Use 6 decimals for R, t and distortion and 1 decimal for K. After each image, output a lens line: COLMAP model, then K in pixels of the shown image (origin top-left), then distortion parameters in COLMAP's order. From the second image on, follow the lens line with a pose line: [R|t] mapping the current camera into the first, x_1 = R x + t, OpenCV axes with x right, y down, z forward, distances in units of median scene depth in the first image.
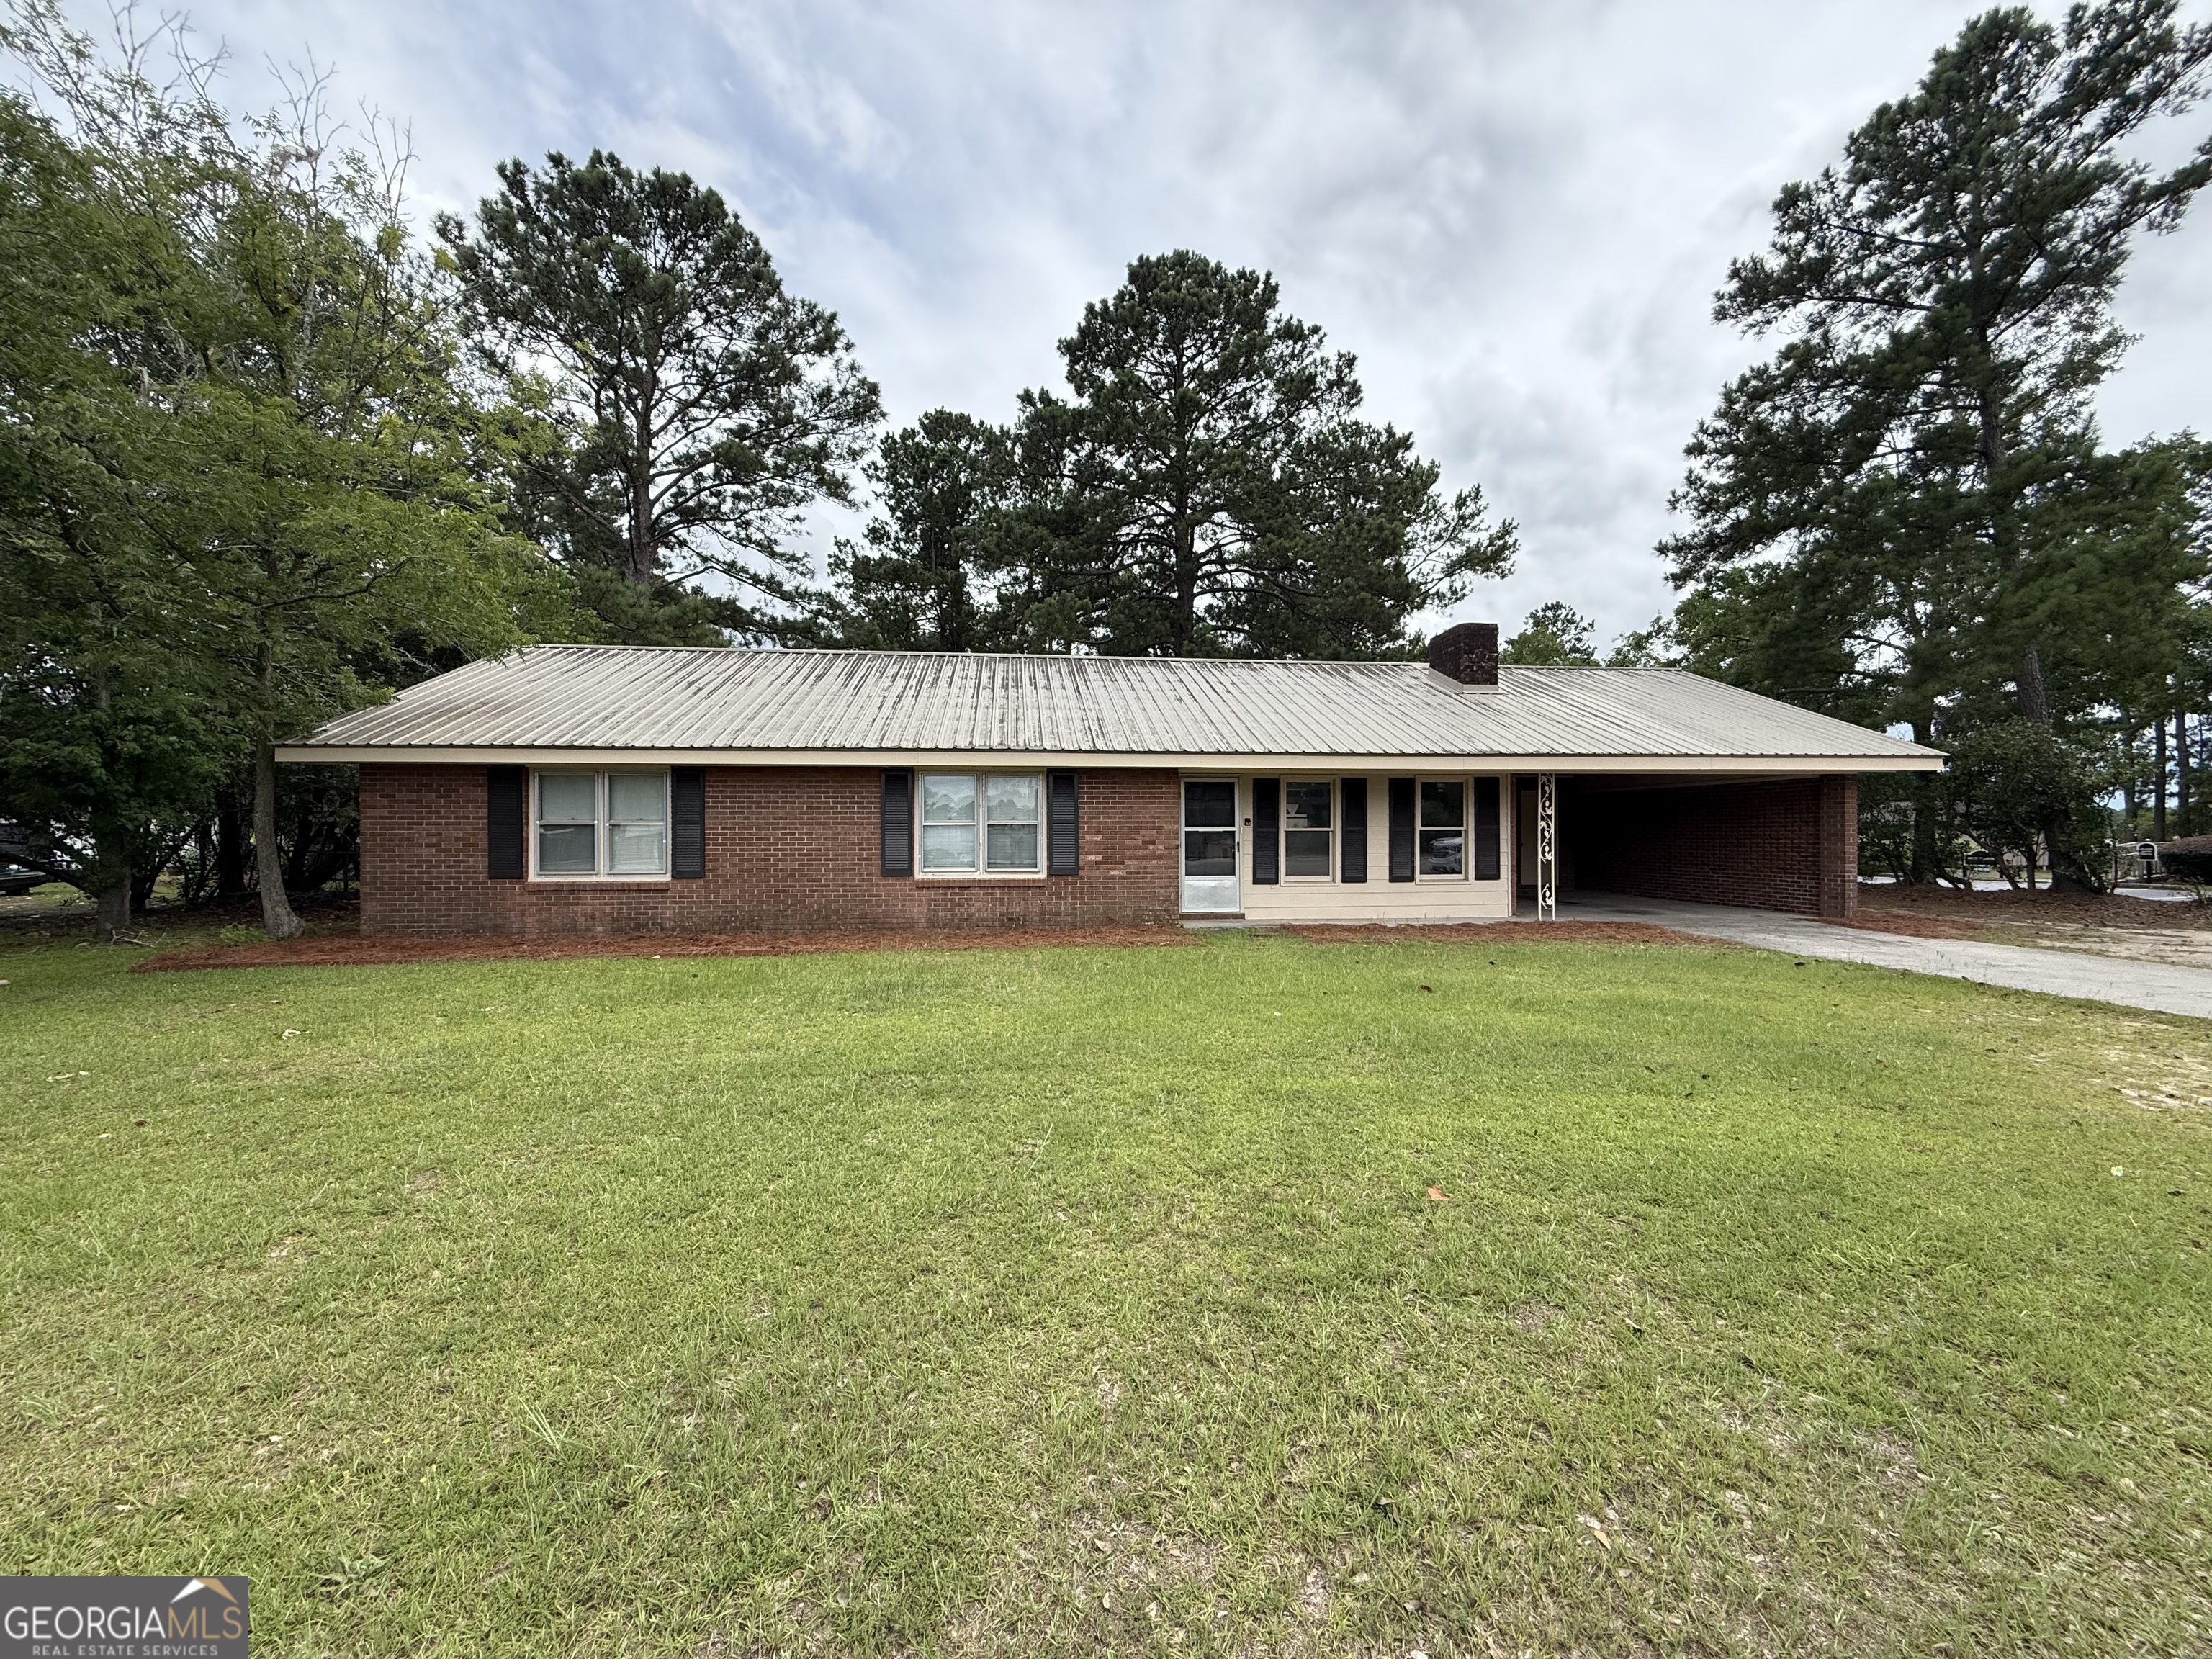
lens RADIAL K [[882.4, 0, 1104.1], [0, 882.4, 833.4], [0, 0, 1]] dist [0.002154, -0.000547]
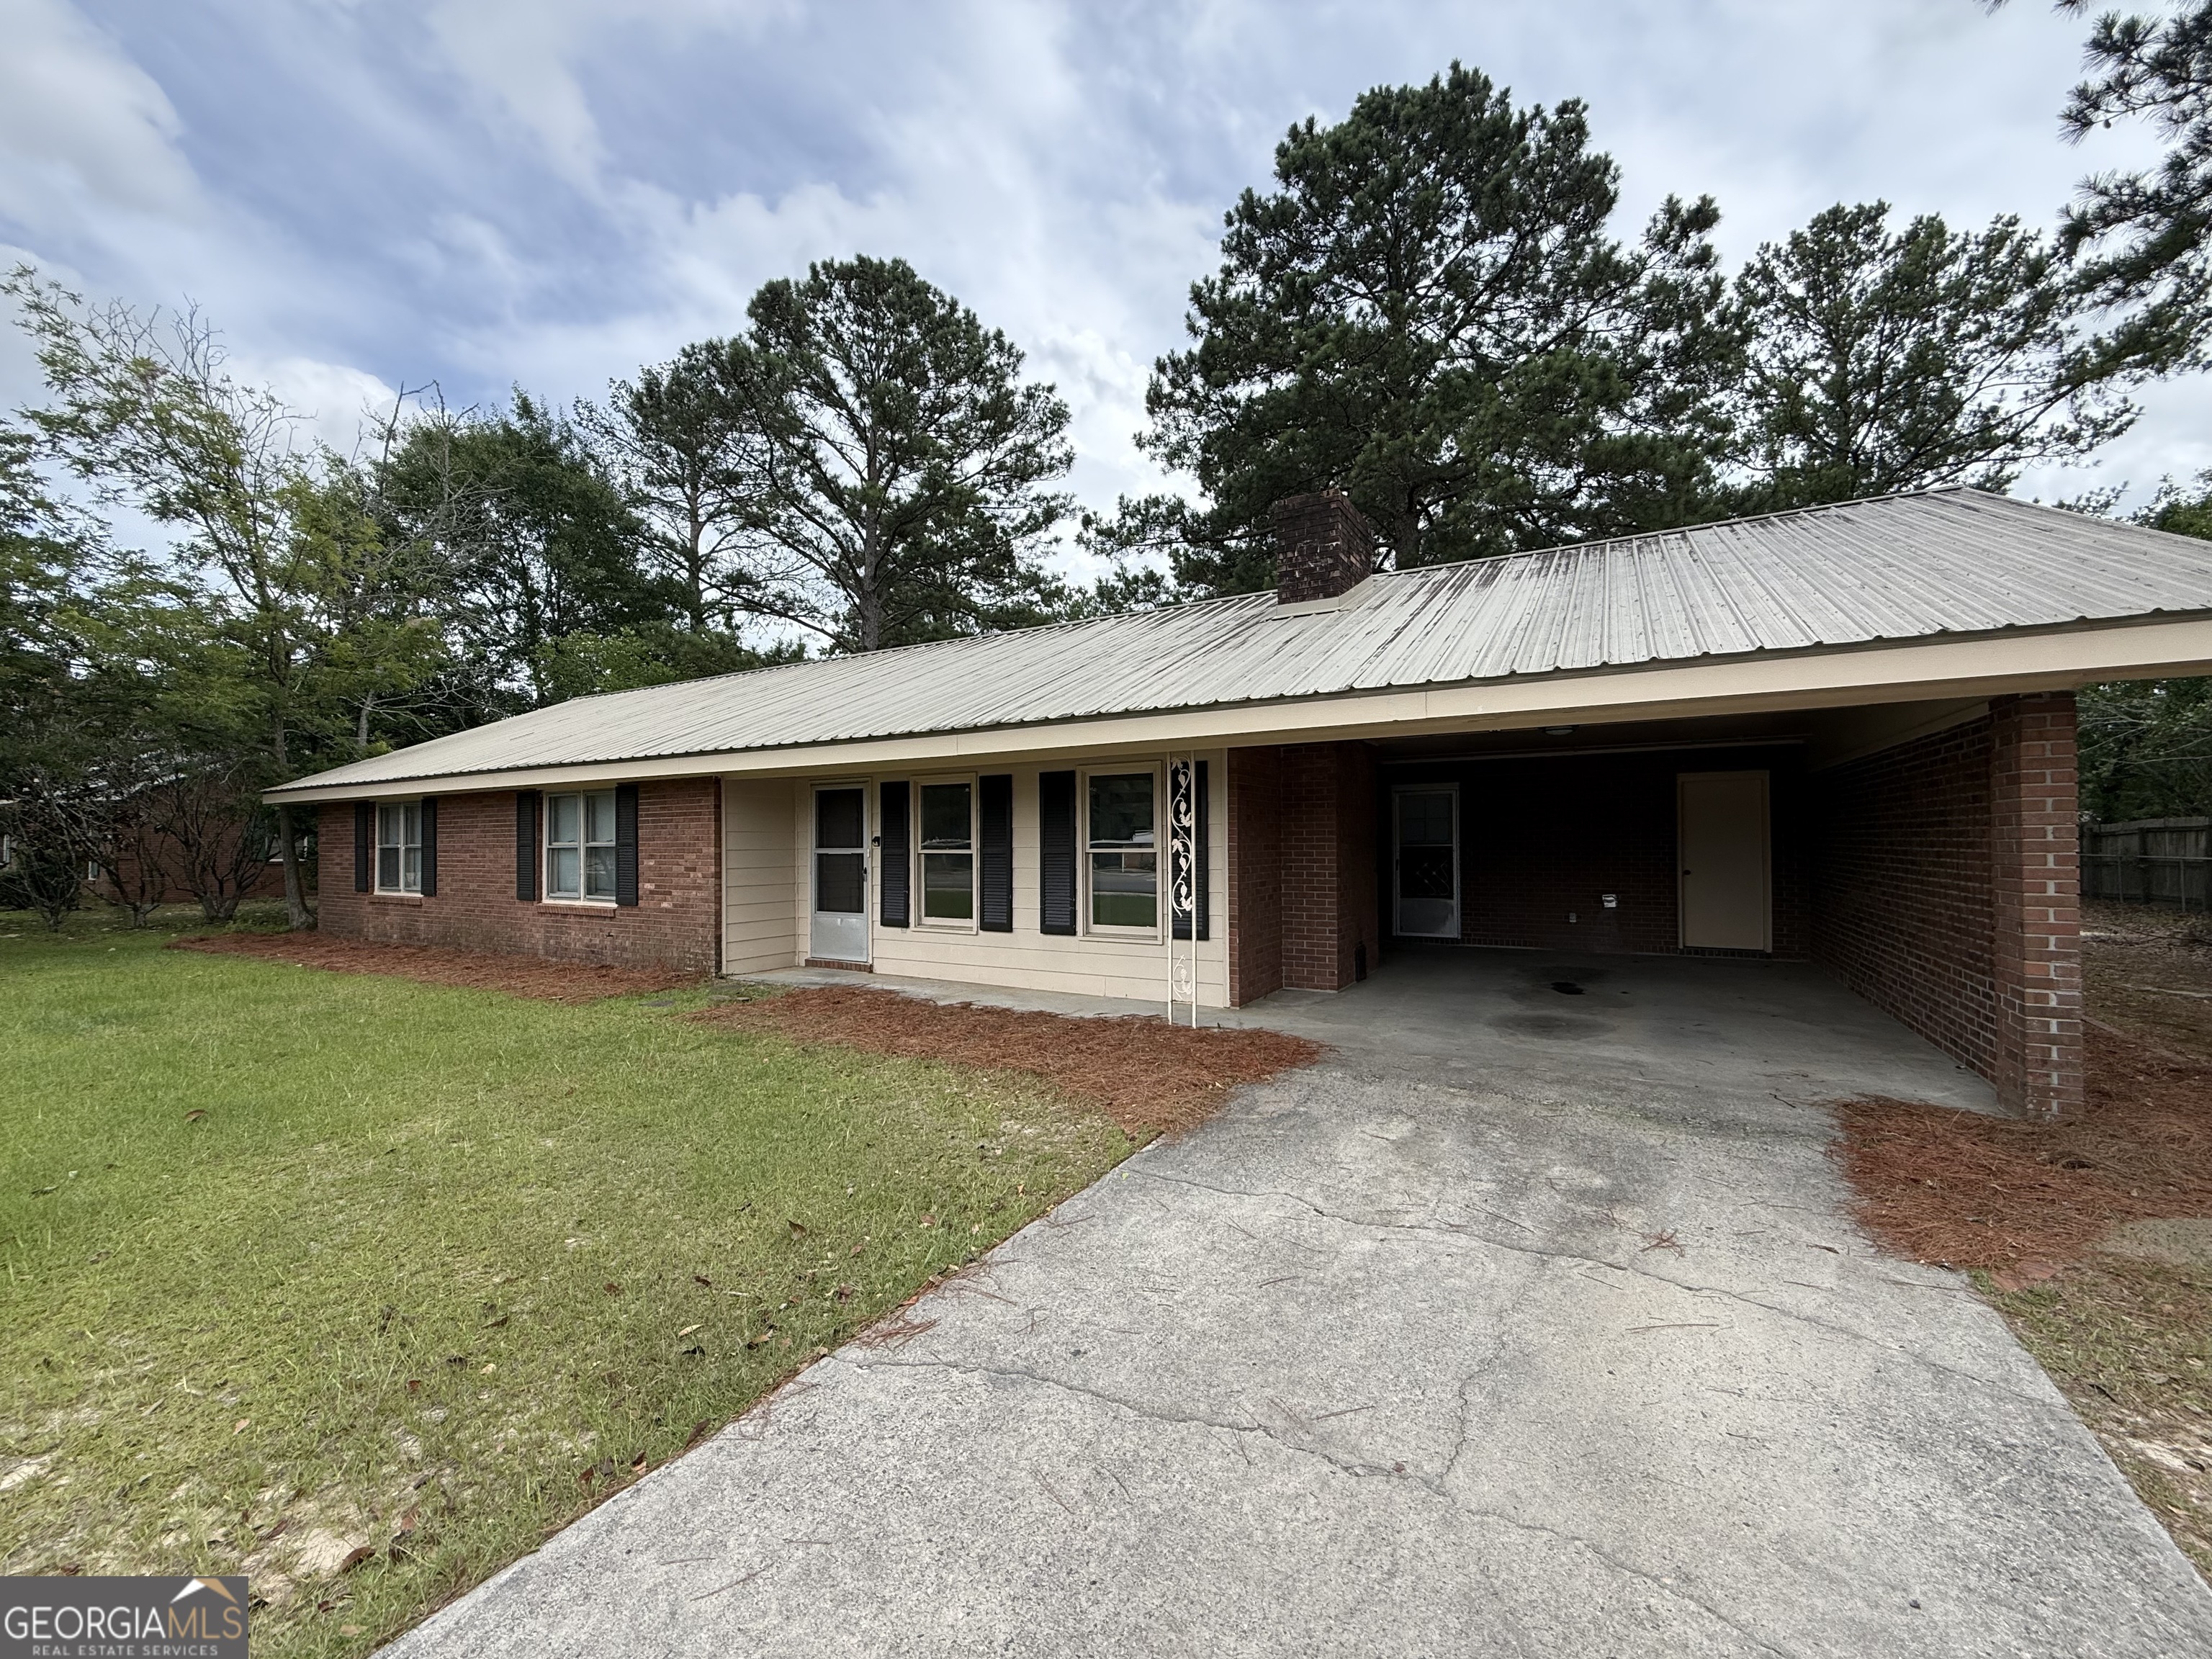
lens RADIAL K [[882.4, 0, 1104.1], [0, 882.4, 833.4], [0, 0, 1]] dist [0.002154, -0.000547]
pose [[0.800981, -0.009297, -0.598617, 0.821193], [0.005001, 0.999948, -0.008838, -0.013302], [0.598668, 0.004085, 0.800987, 0.563740]]
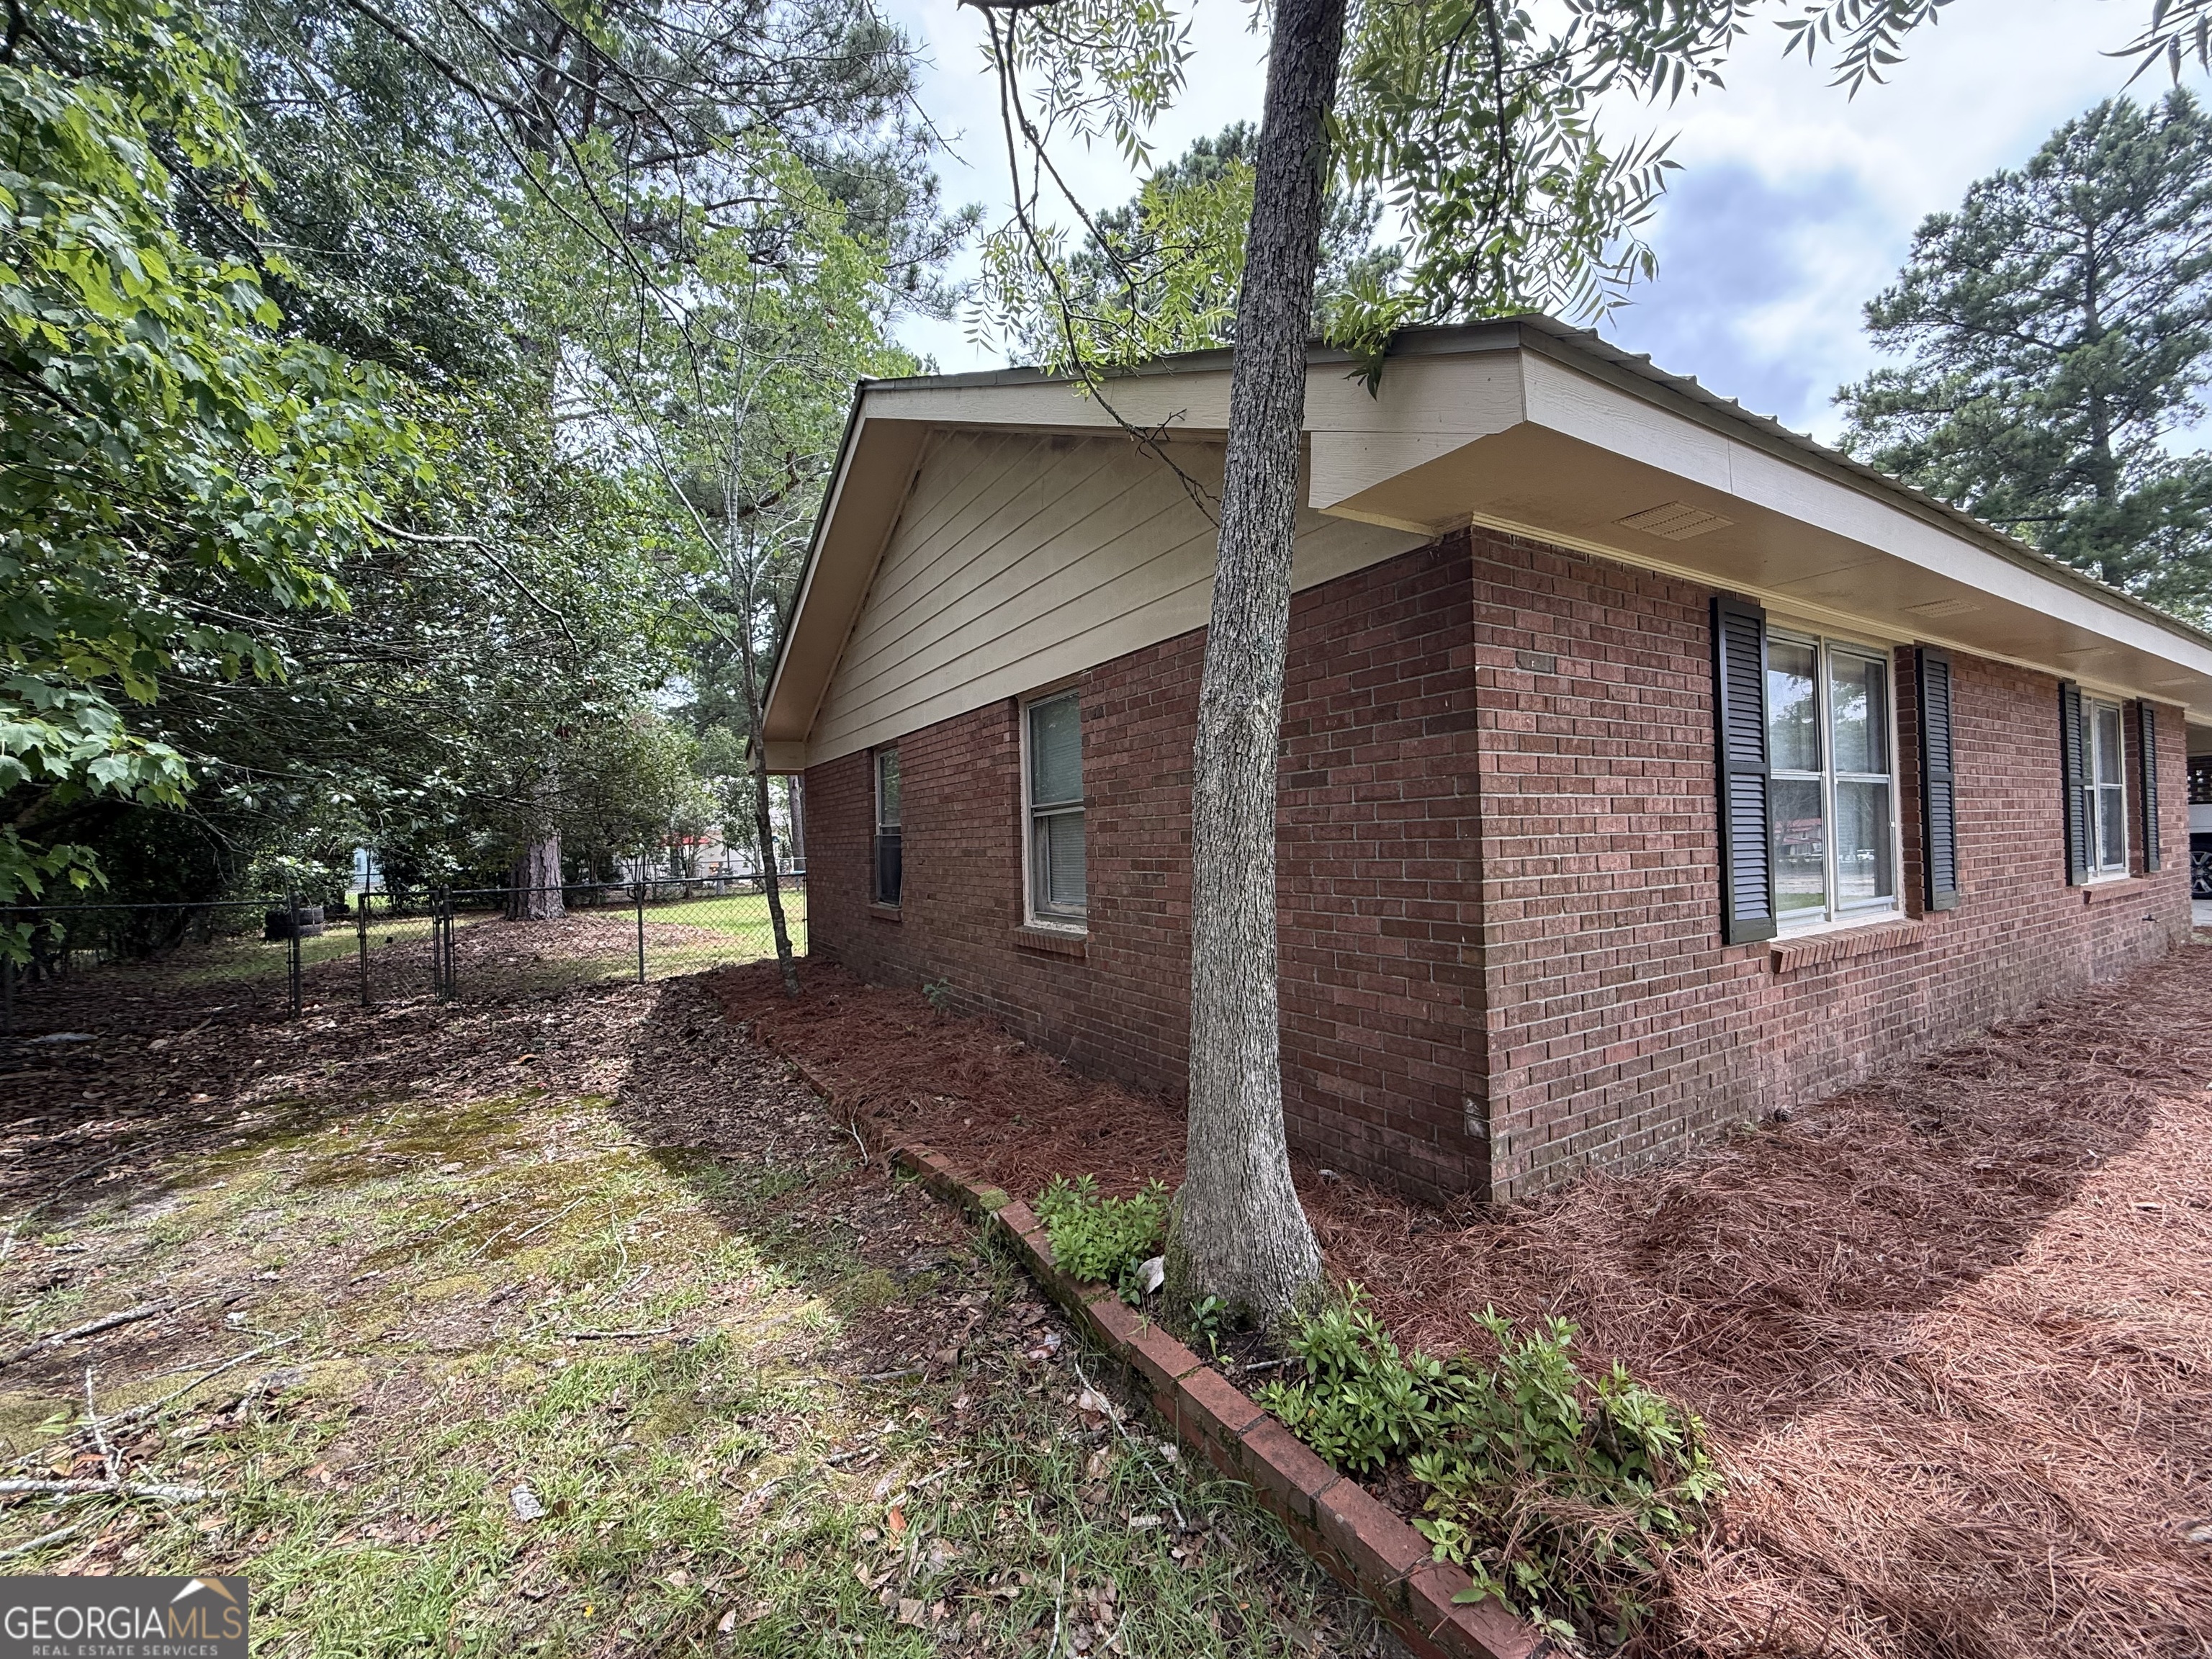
lens RADIAL K [[883.6, 0, 1103.9], [0, 883.6, 831.2], [0, 0, 1]] dist [-0.000418, -0.000495]
pose [[0.904509, -0.016976, 0.426117, -0.929778], [0.025988, 0.999545, -0.015343, 0.008329], [-0.425663, 0.024951, 0.904538, 0.725915]]
